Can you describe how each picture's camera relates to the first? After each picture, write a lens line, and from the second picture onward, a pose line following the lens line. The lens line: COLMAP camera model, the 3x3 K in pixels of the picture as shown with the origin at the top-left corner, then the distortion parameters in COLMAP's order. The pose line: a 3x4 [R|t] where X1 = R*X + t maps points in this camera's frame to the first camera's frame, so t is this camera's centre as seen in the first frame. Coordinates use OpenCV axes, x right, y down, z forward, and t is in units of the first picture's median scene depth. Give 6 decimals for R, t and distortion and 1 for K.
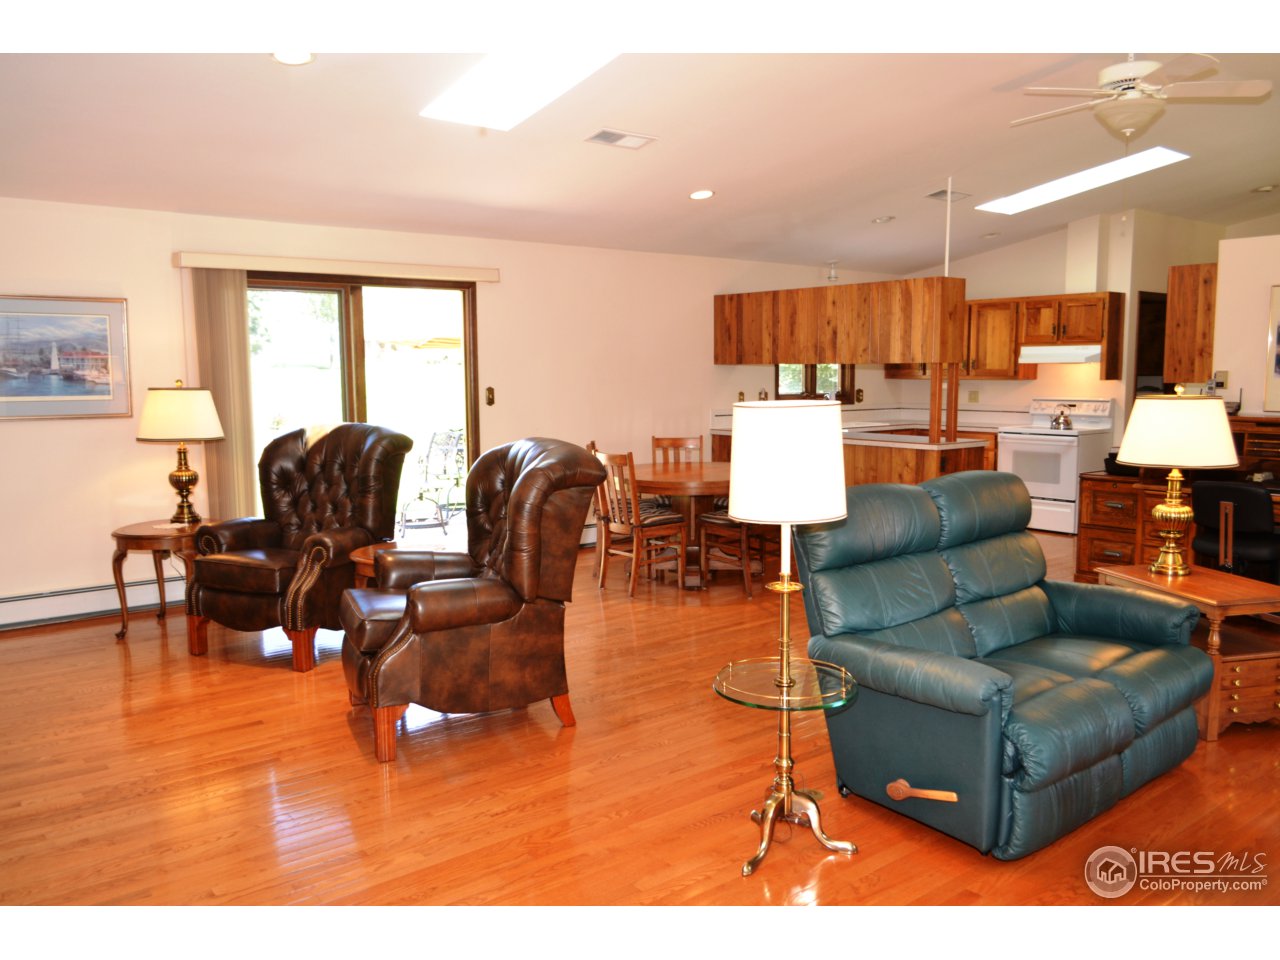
lens RADIAL K [[1016.4, 0, 644.2], [0, 1016.4, 483.5], [0, 0, 1]] dist [-0.007453, -0.003712]
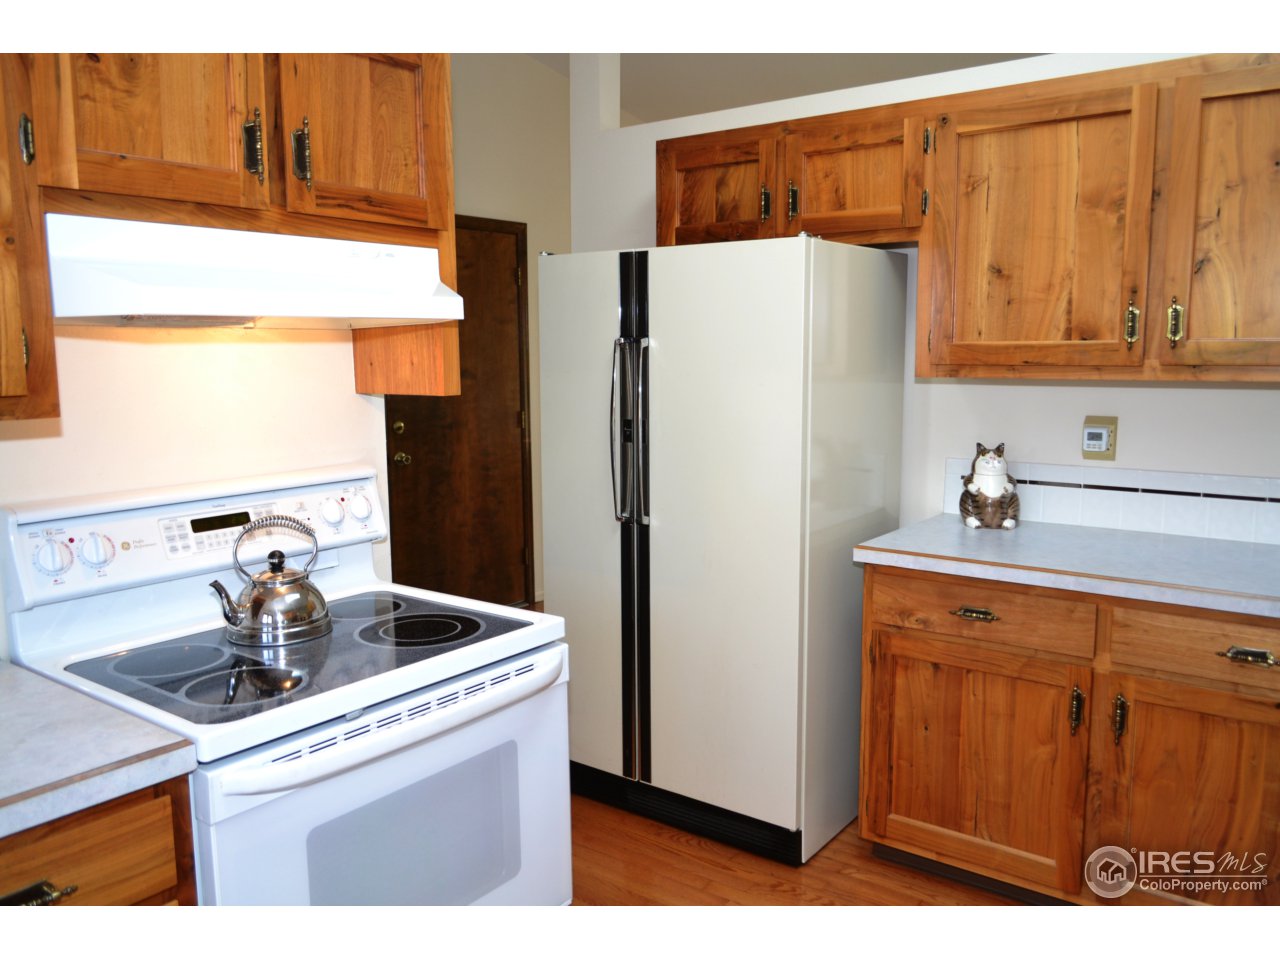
lens RADIAL K [[1016.4, 0, 644.2], [0, 1016.4, 483.5], [0, 0, 1]] dist [-0.007453, -0.003712]
pose [[-0.235310, -0.121143, 0.964341, 0.236622], [0.119086, 0.981132, 0.152310, -0.132204], [-0.964597, 0.150679, -0.216443, 1.185348]]
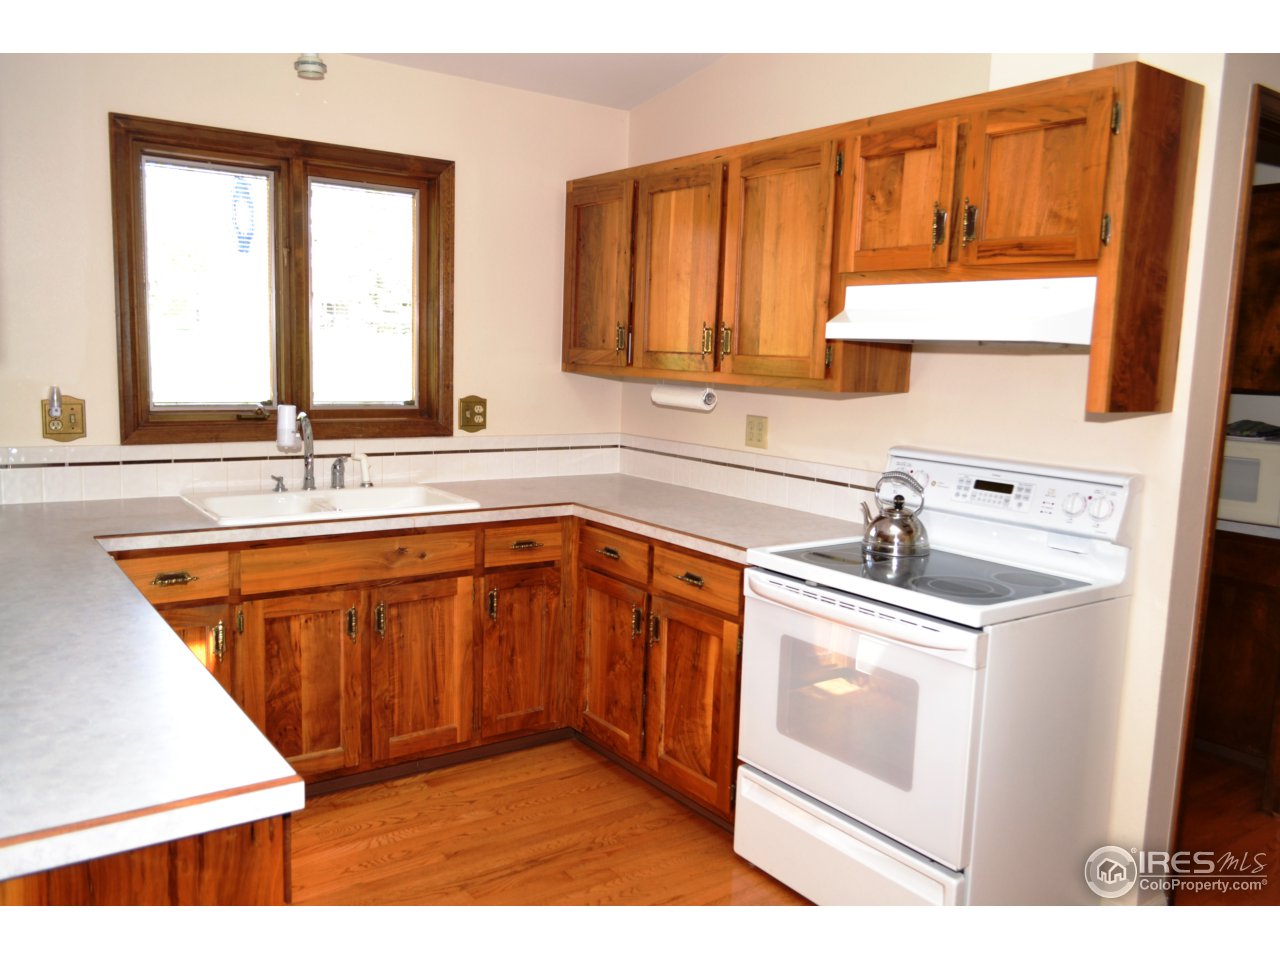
lens RADIAL K [[1016.4, 0, 644.2], [0, 1016.4, 483.5], [0, 0, 1]] dist [-0.007453, -0.003712]
pose [[0.997533, 0.045368, -0.053560, 0.410755], [-0.044268, 0.998787, 0.021550, -0.098396], [0.054473, -0.019126, 0.998332, 0.858136]]
